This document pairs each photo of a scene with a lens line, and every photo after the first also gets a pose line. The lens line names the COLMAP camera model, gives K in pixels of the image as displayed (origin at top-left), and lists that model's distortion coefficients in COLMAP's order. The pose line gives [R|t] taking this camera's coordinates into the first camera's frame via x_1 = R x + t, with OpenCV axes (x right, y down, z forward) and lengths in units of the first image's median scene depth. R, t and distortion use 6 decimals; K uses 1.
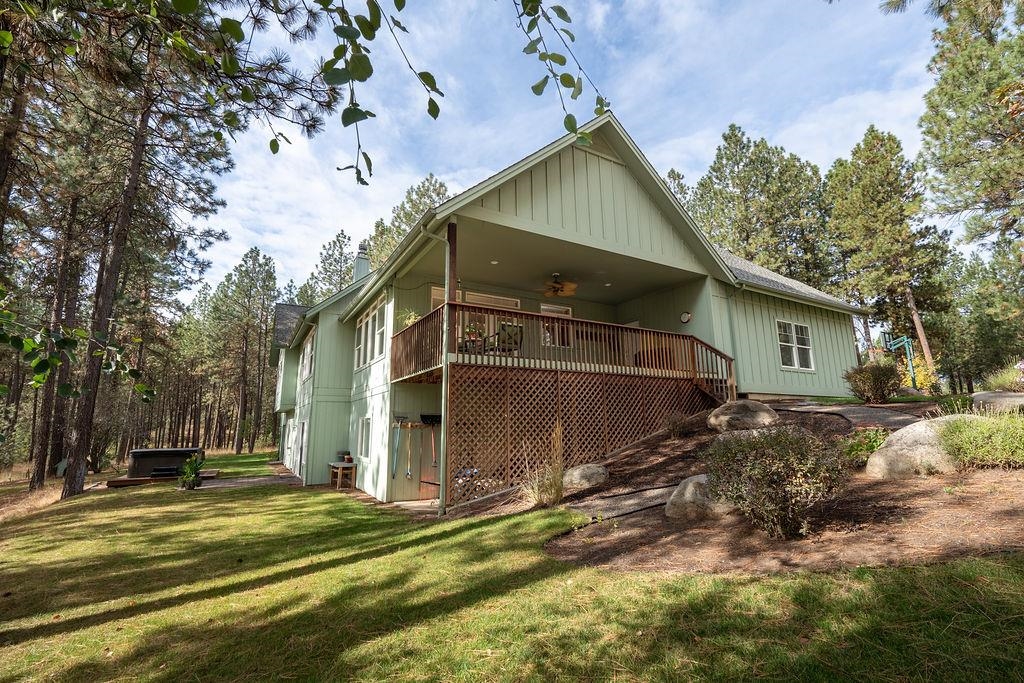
lens RADIAL K [[447.8, 0, 513.6], [0, 447.8, 339.9], [0, 0, 1]] dist [-0.003991, -0.000856]
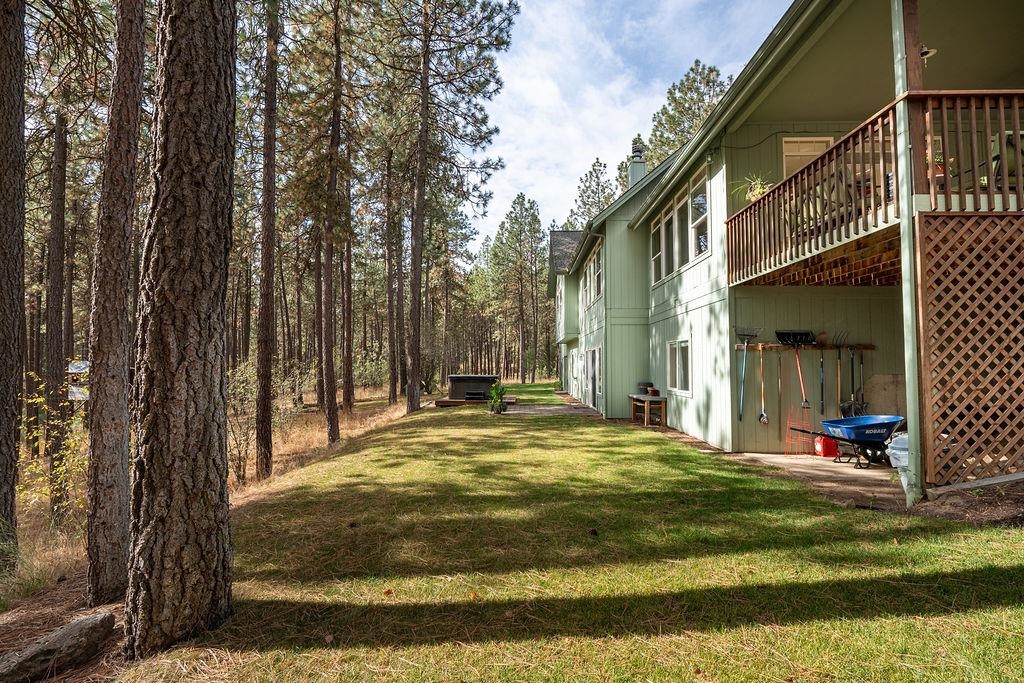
lens RADIAL K [[447.8, 0, 513.6], [0, 447.8, 339.9], [0, 0, 1]] dist [-0.003991, -0.000856]
pose [[0.851094, -0.013958, -0.524828, -0.116774], [0.086653, 0.989671, 0.114201, 0.041274], [0.517813, -0.142674, 0.843513, 0.135515]]
